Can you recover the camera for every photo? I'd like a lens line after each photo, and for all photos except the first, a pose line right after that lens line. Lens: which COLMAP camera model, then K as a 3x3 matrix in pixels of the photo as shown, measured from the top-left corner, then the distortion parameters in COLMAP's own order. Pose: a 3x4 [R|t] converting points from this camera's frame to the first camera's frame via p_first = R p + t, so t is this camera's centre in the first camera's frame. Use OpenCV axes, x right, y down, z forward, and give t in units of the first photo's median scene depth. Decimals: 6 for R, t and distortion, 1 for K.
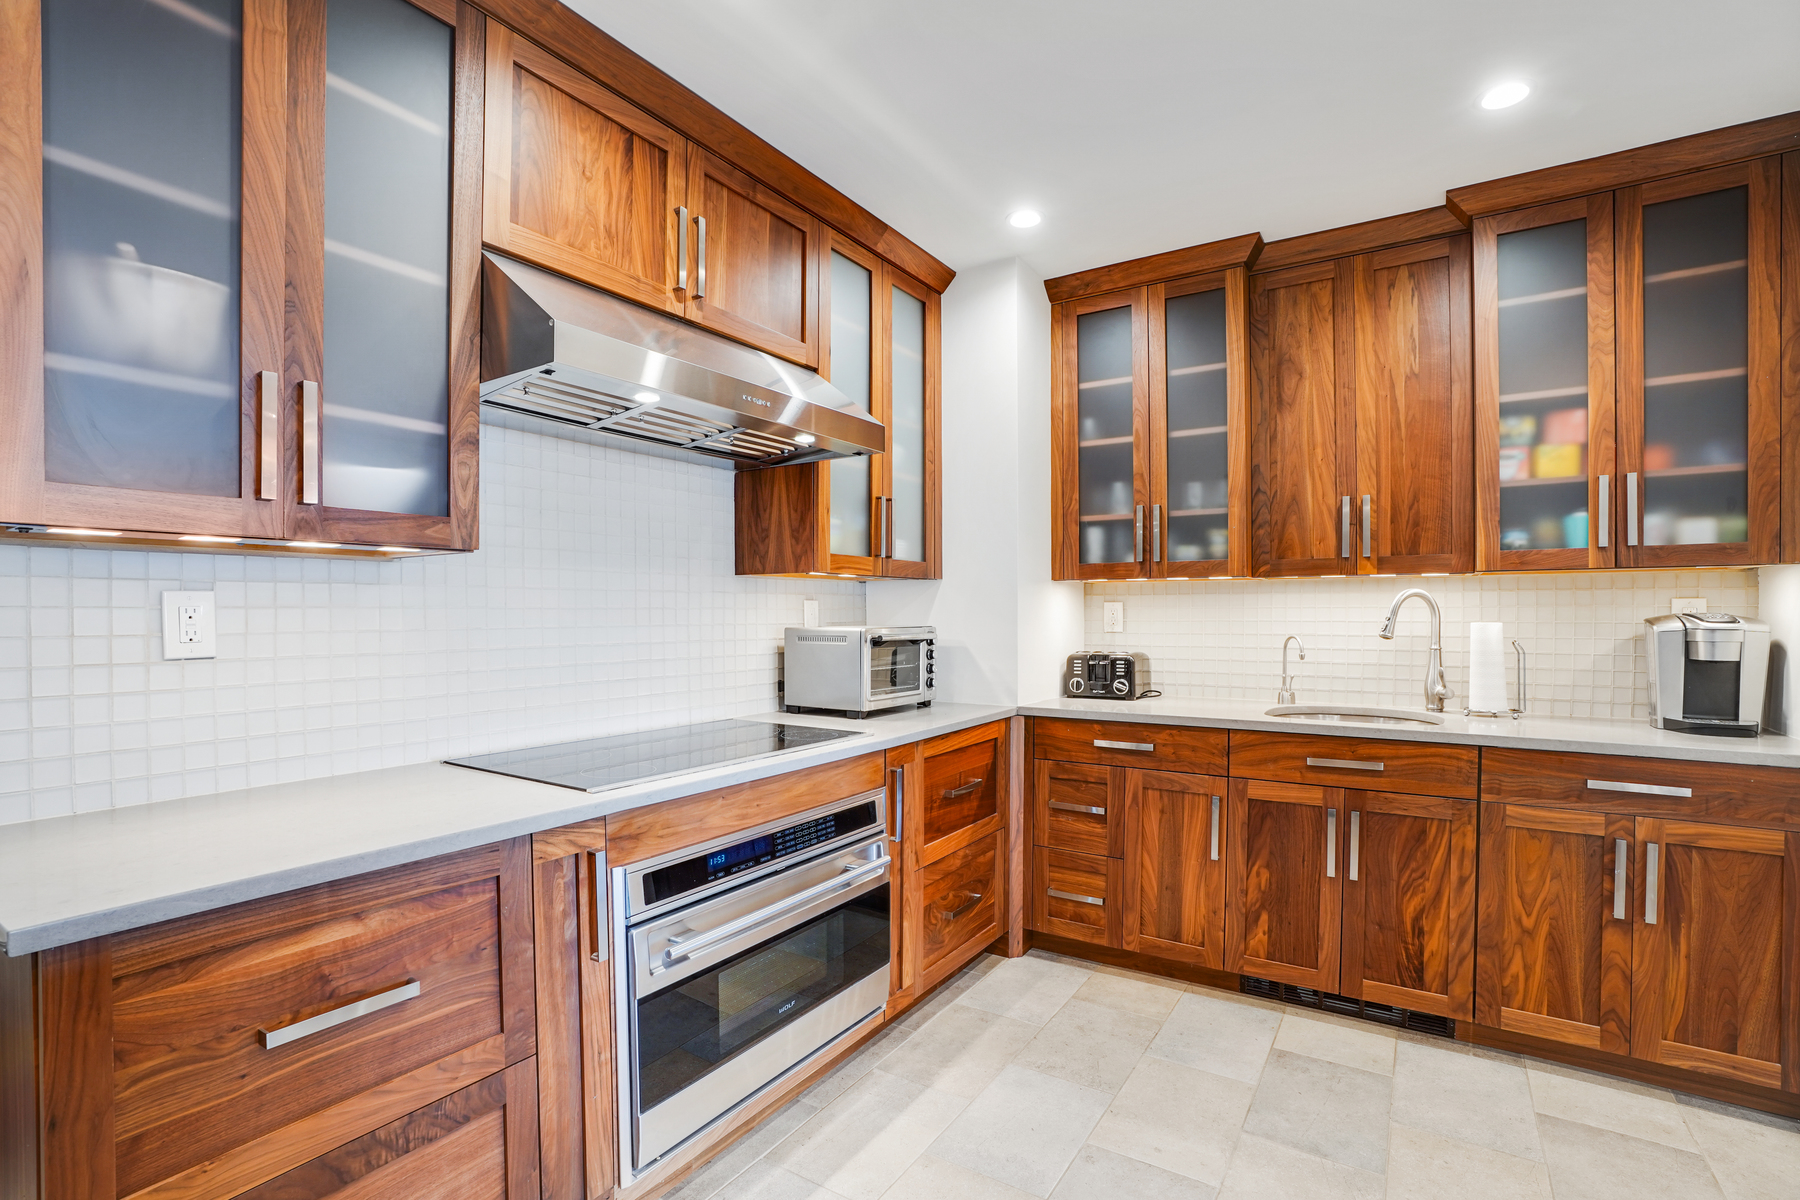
lens RADIAL K [[835.6, 0, 895.4], [0, 835.6, 620.6], [0, 0, 1]] dist [-0.066391, 0.026479]
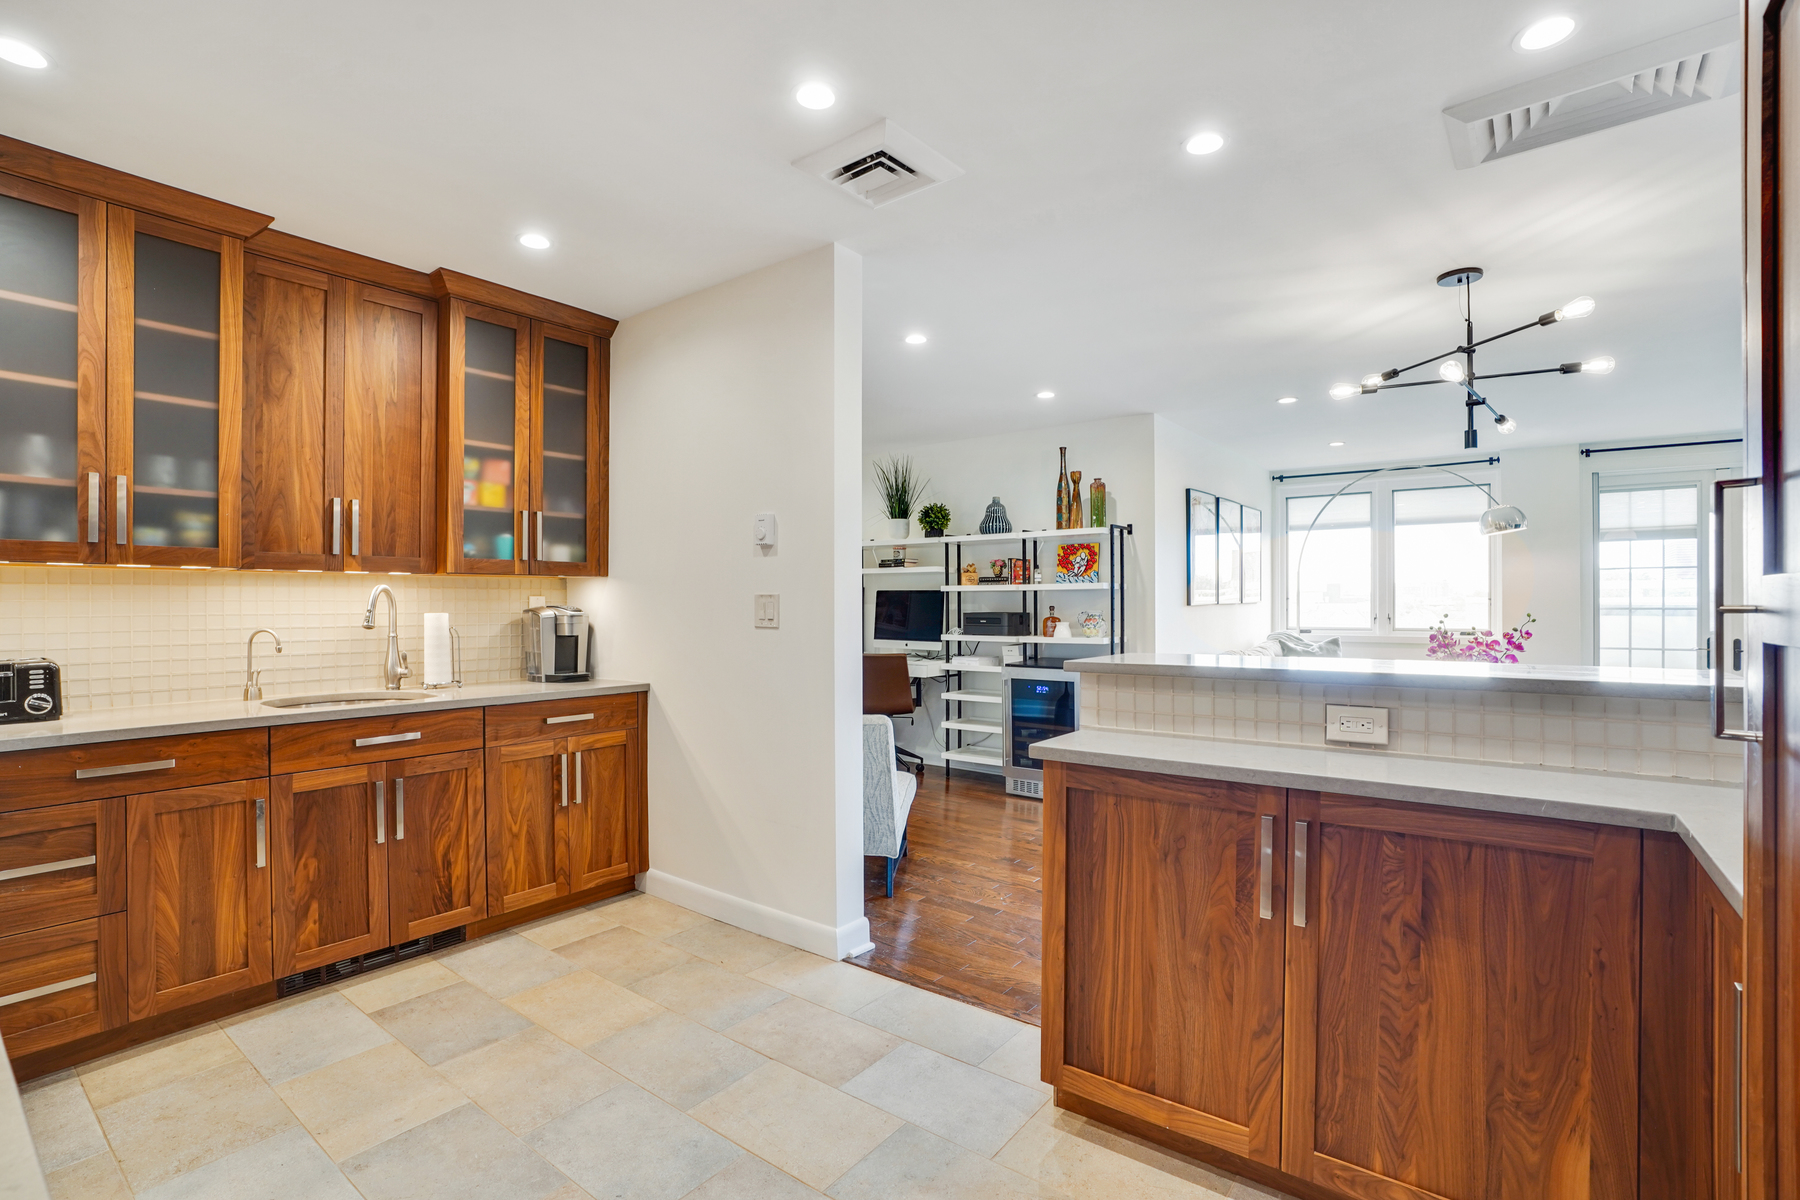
lens RADIAL K [[829.2, 0, 887.6], [0, 829.2, 600.6], [0, 0, 1]] dist [-0.068100, 0.026250]
pose [[0.081721, 0.006065, 0.996637, -0.471295], [0.013548, 0.999882, -0.007195, 0.000896], [-0.996563, 0.014090, 0.081629, 0.203644]]
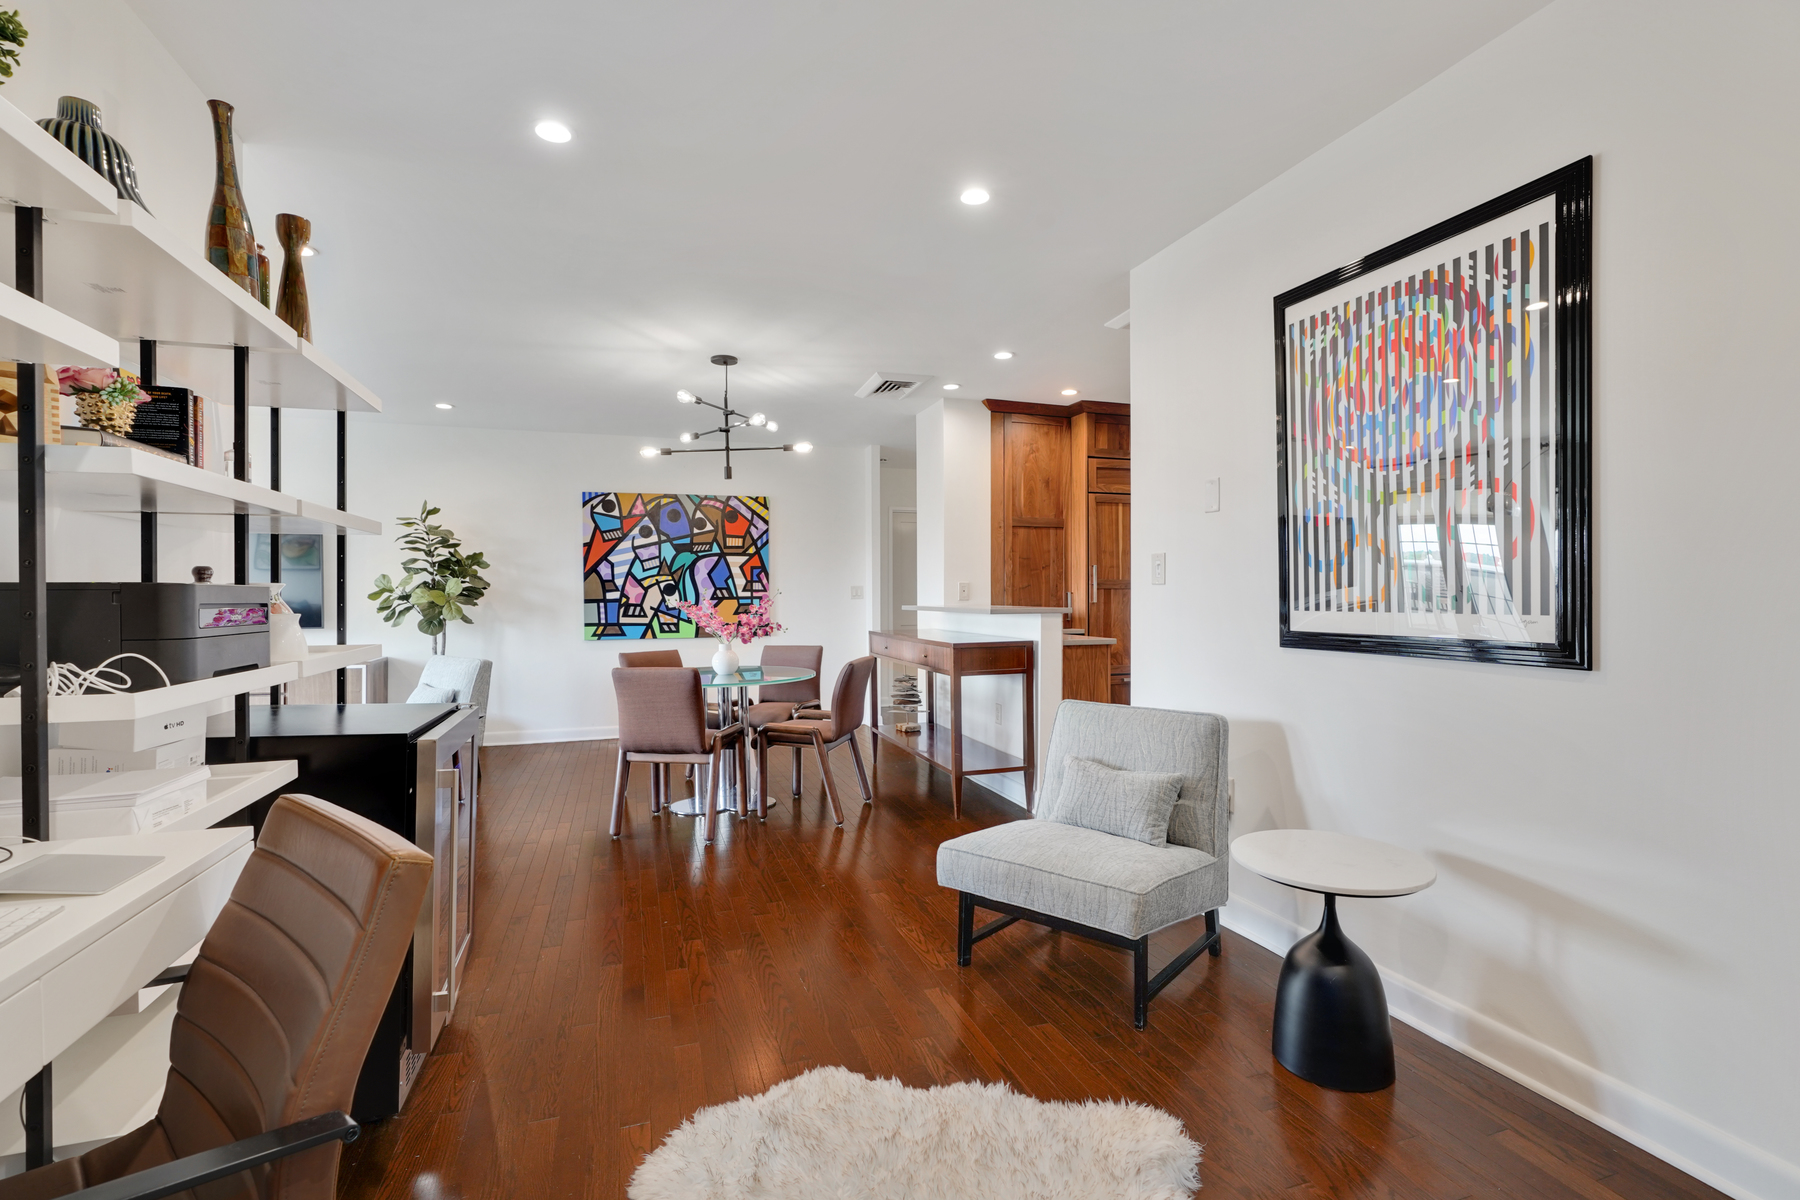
lens RADIAL K [[812.3, 0, 891.5], [0, 812.3, 606.1], [0, 0, 1]] dist [-0.010317, 0.000725]
pose [[-0.621878, 0.015399, -0.782963, 1.925556], [-0.003806, 0.999735, 0.022685, 0.019850], [0.783105, 0.017087, -0.621655, 0.834952]]
